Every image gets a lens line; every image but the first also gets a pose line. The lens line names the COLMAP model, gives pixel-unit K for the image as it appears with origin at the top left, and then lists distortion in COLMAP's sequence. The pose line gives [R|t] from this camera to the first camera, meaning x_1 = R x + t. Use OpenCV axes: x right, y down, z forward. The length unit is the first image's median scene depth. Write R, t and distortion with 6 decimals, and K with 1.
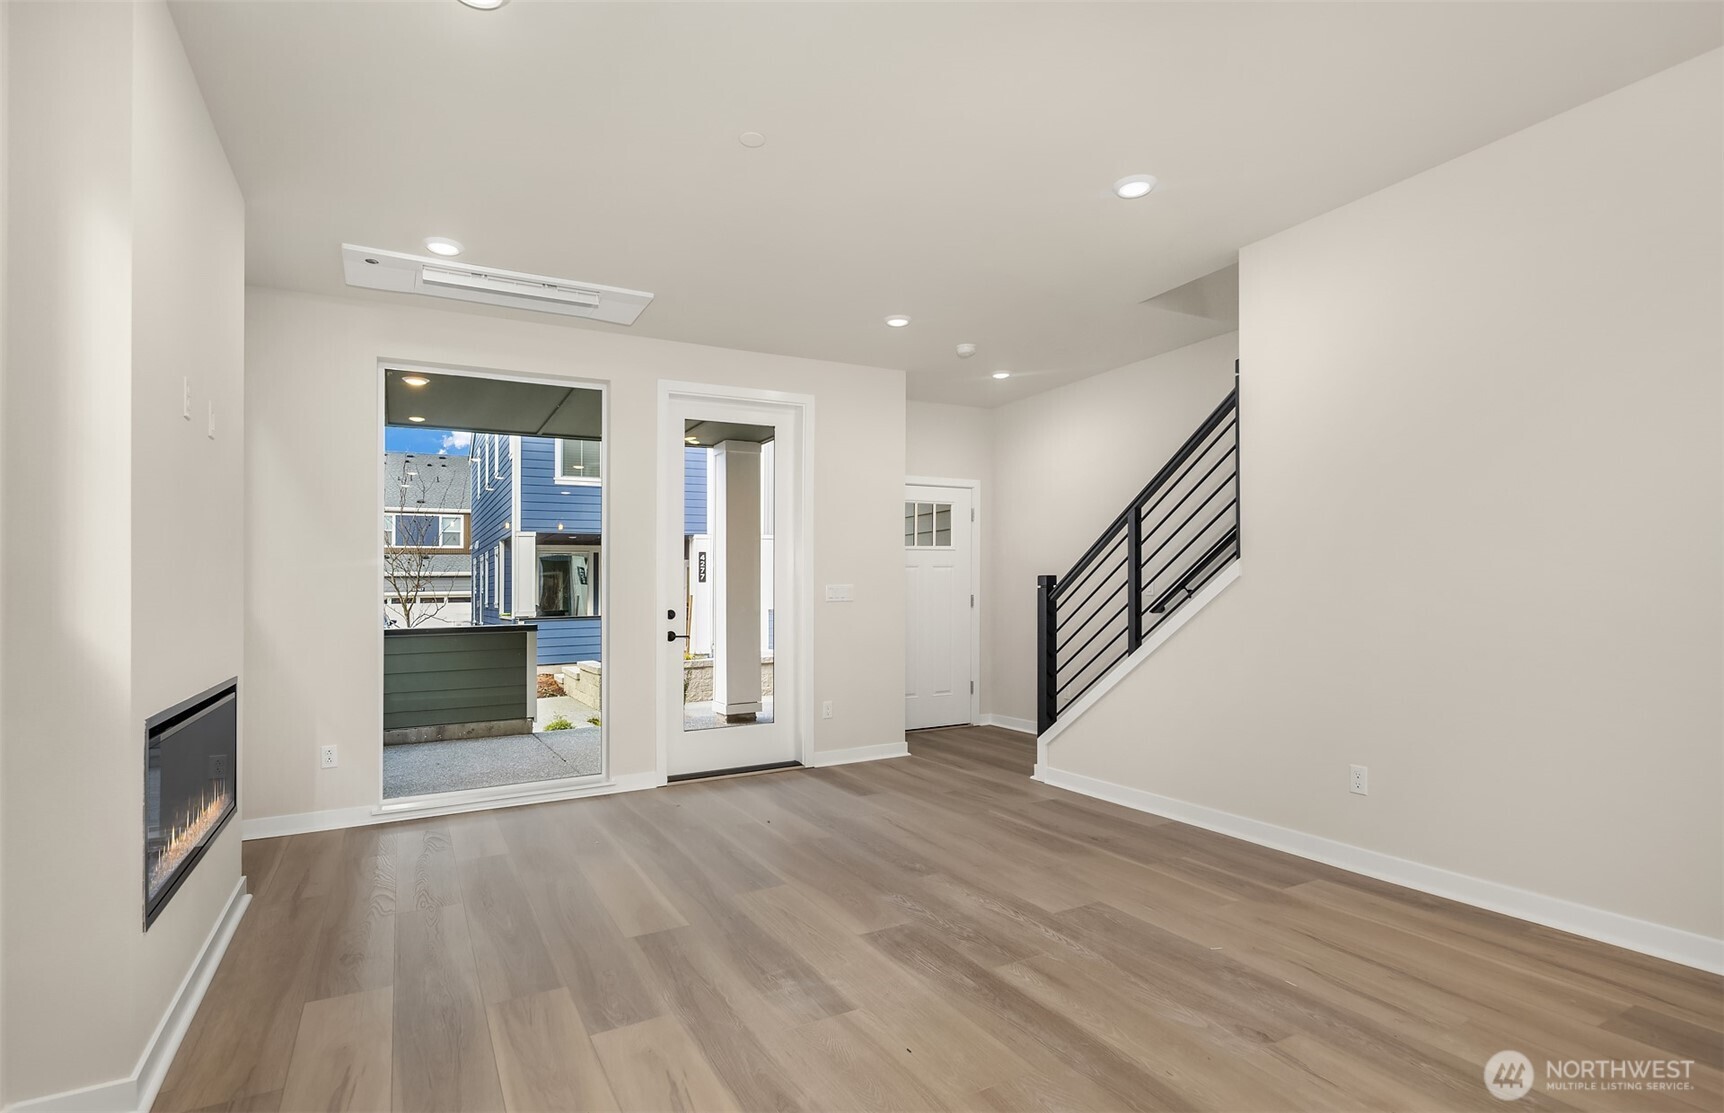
lens RADIAL K [[826.3, 0, 845.5], [0, 826.3, 599.1], [0, 0, 1]] dist [0.012599, -0.004071]
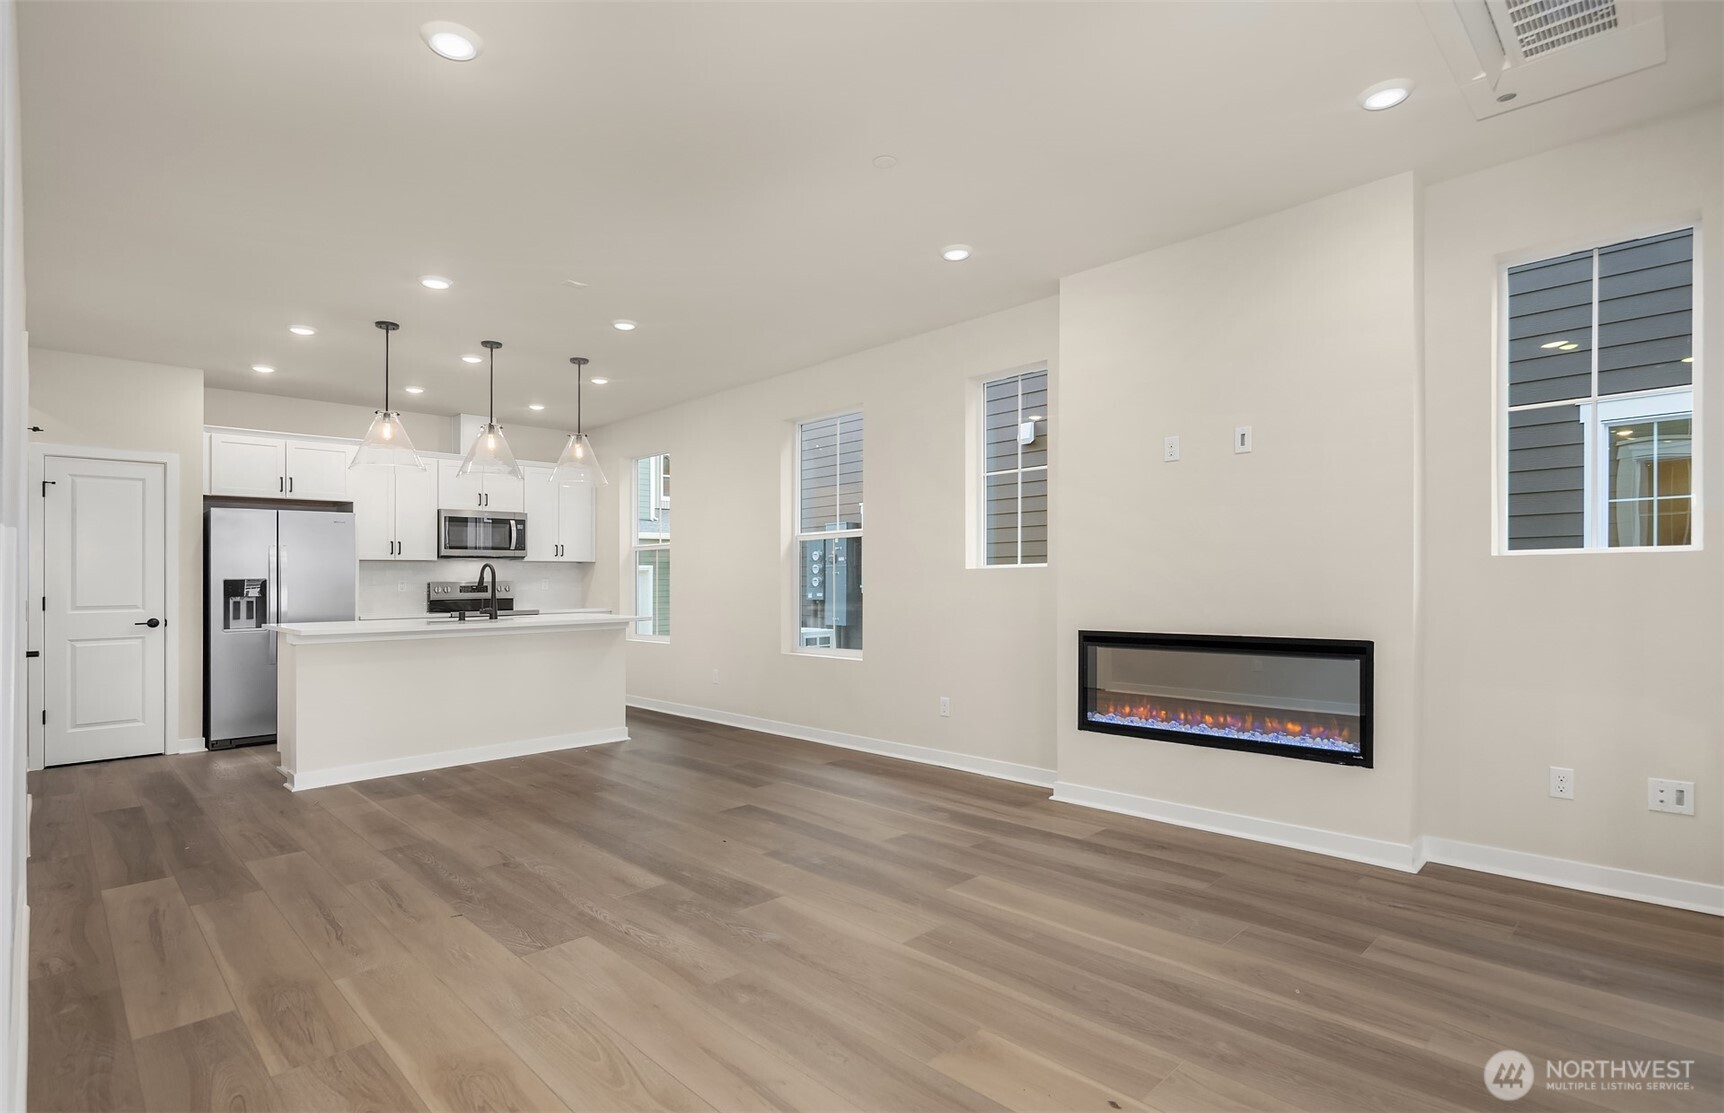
lens RADIAL K [[826.3, 0, 848.1], [0, 826.3, 573.6], [0, 0, 1]] dist [0.012599, -0.004071]
pose [[-0.956892, 0.027995, -0.289093, 0.128886], [0.029019, 0.999579, 0.000744, -0.009855], [0.288992, -0.007677, -0.957301, 1.118707]]
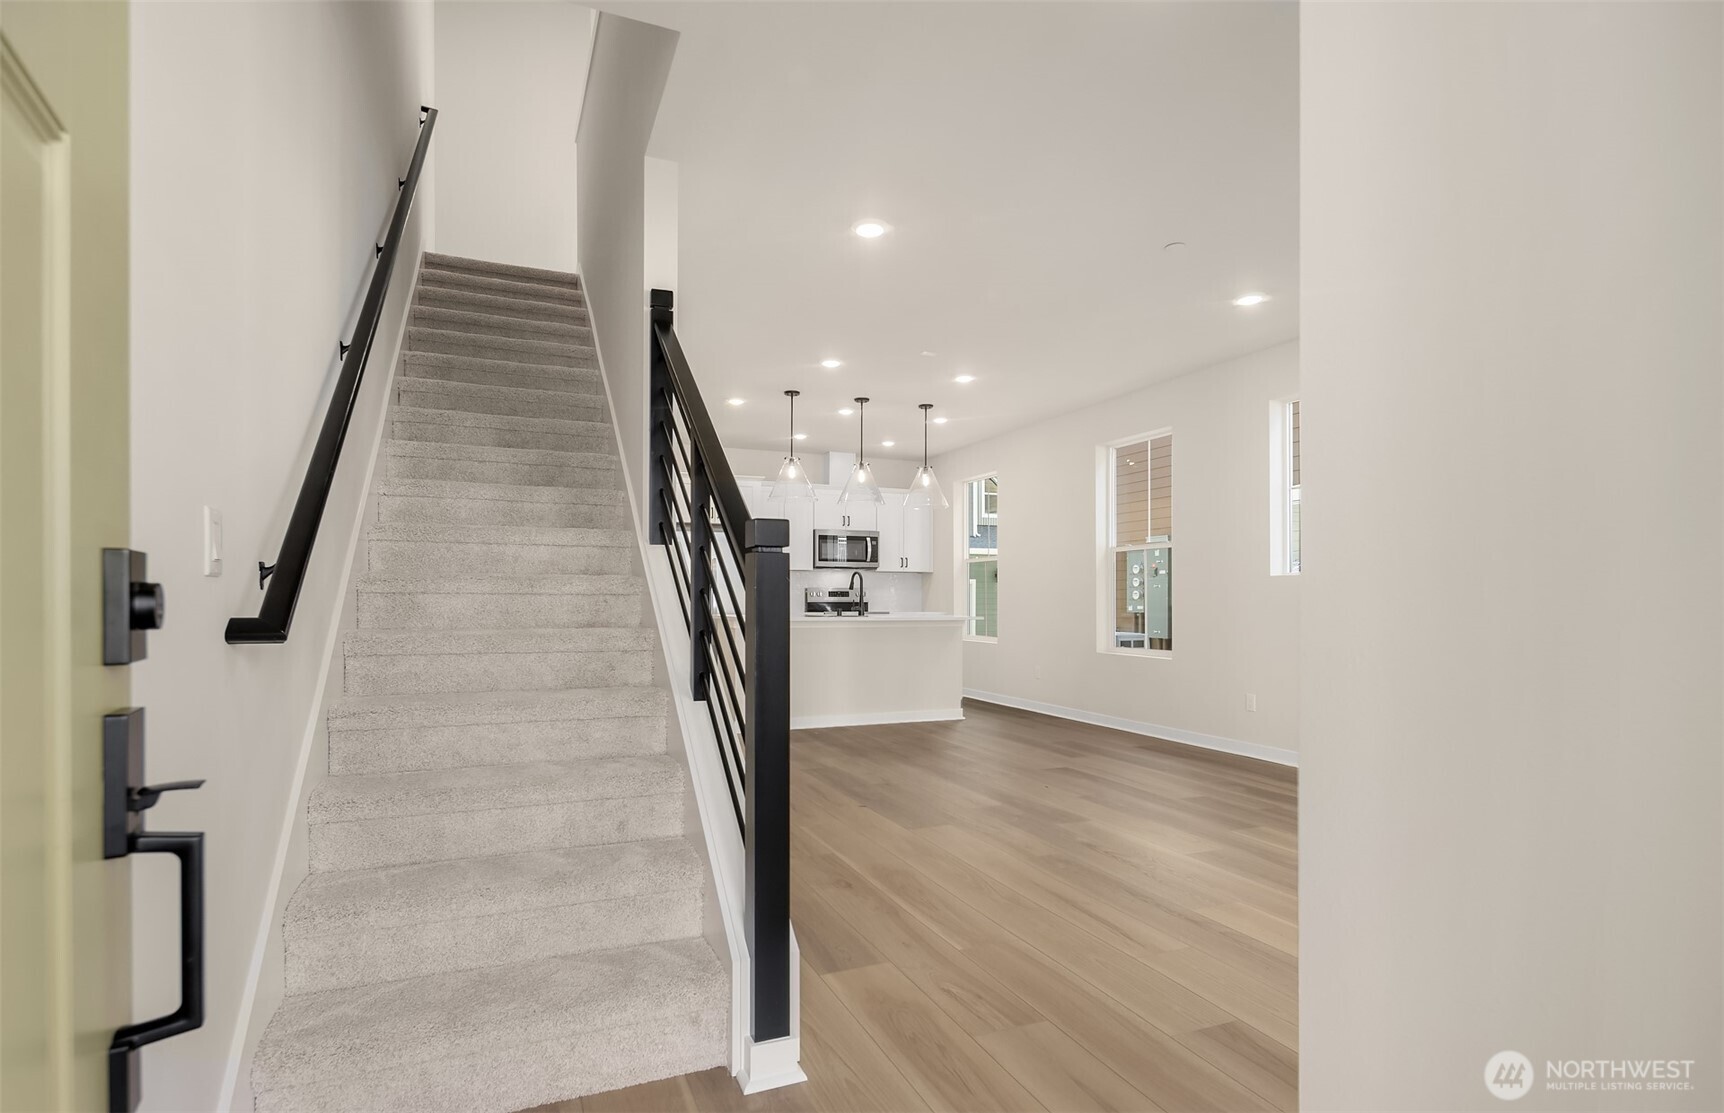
lens RADIAL K [[826.3, 0, 867.7], [0, 826.3, 559.4], [0, 0, 1]] dist [0.012599, -0.004071]
pose [[-0.997711, 0.020381, 0.064484, 0.163414], [0.017536, 0.998861, -0.044380, 0.006836], [-0.065315, -0.043147, -0.996931, 1.330514]]
